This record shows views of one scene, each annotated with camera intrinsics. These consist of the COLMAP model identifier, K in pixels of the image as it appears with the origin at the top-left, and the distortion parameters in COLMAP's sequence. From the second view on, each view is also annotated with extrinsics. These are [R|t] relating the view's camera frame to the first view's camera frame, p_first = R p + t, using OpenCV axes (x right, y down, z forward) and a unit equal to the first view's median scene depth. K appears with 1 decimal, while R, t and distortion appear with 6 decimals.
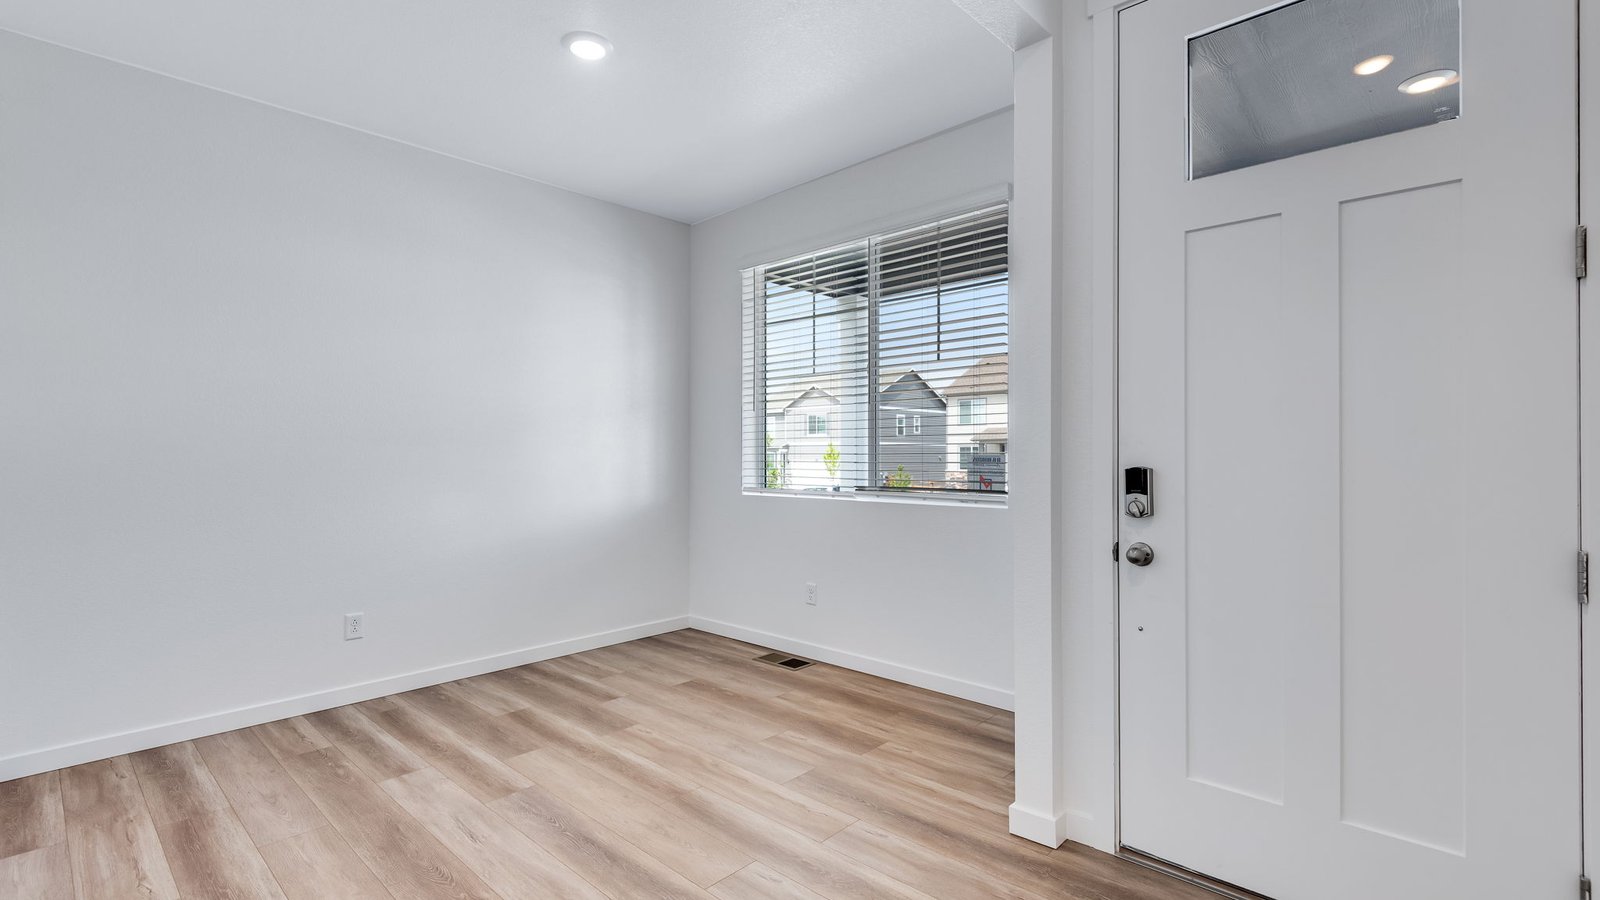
lens RADIAL K [[726.2, 0, 790.8], [0, 726.2, 450.0], [0, 0, 1]] dist [0.004359, -0.000258]
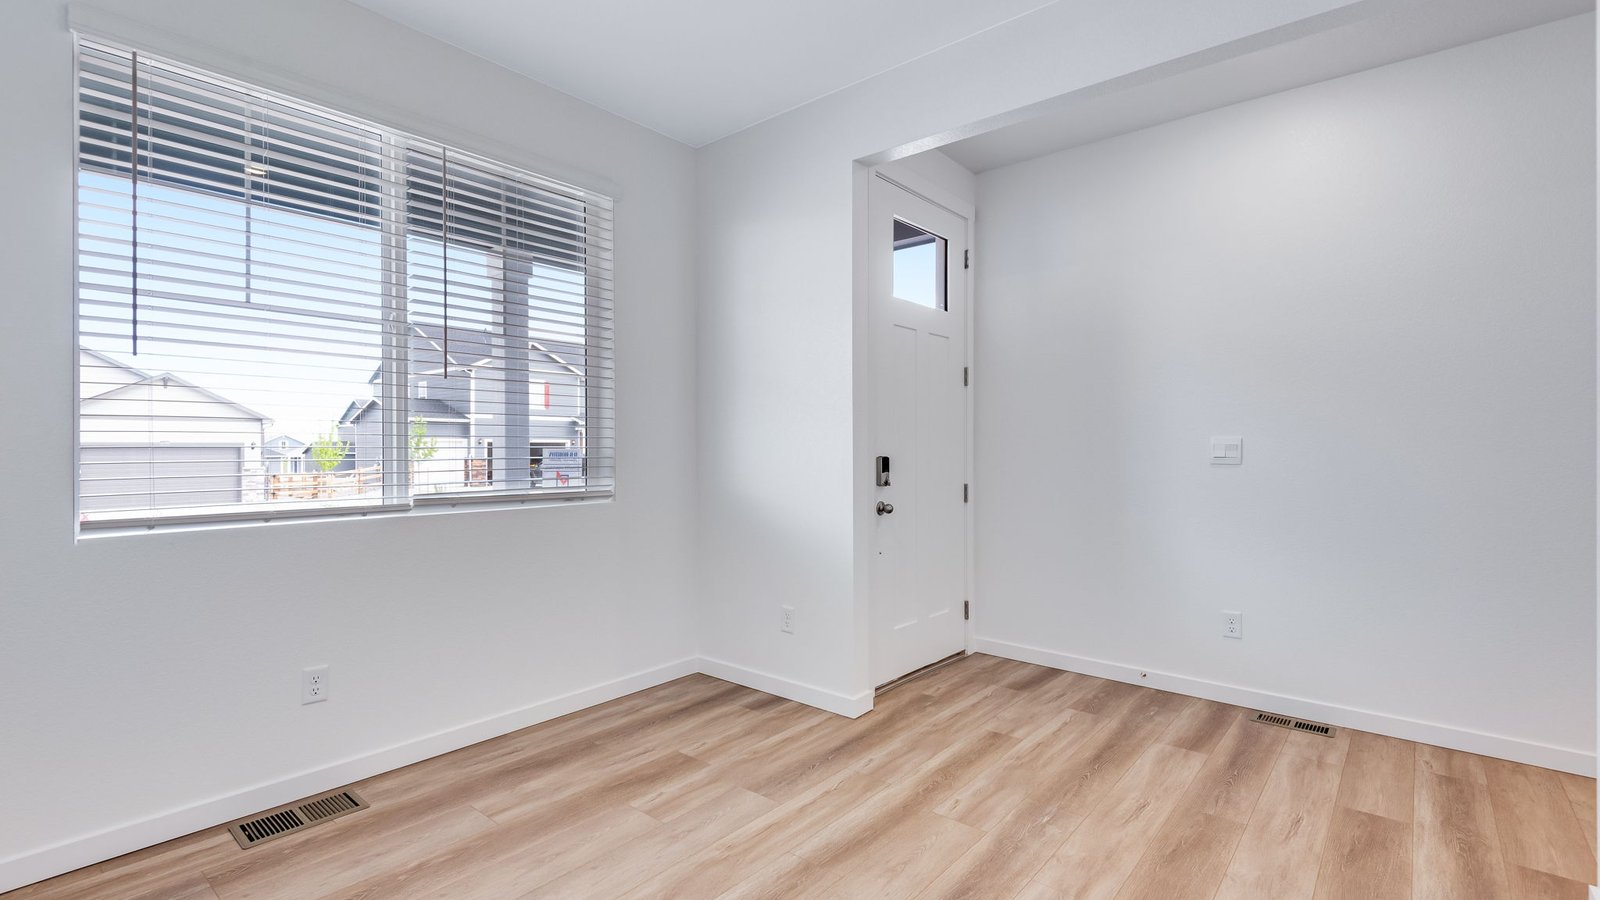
lens RADIAL K [[726.2, 0, 790.6], [0, 726.2, 451.5], [0, 0, 1]] dist [0.004359, -0.000258]
pose [[-0.058157, -0.006738, 0.998285, -0.754768], [-0.009639, 0.999934, 0.006188, 0.001535], [-0.998261, -0.009263, -0.058218, 0.838759]]
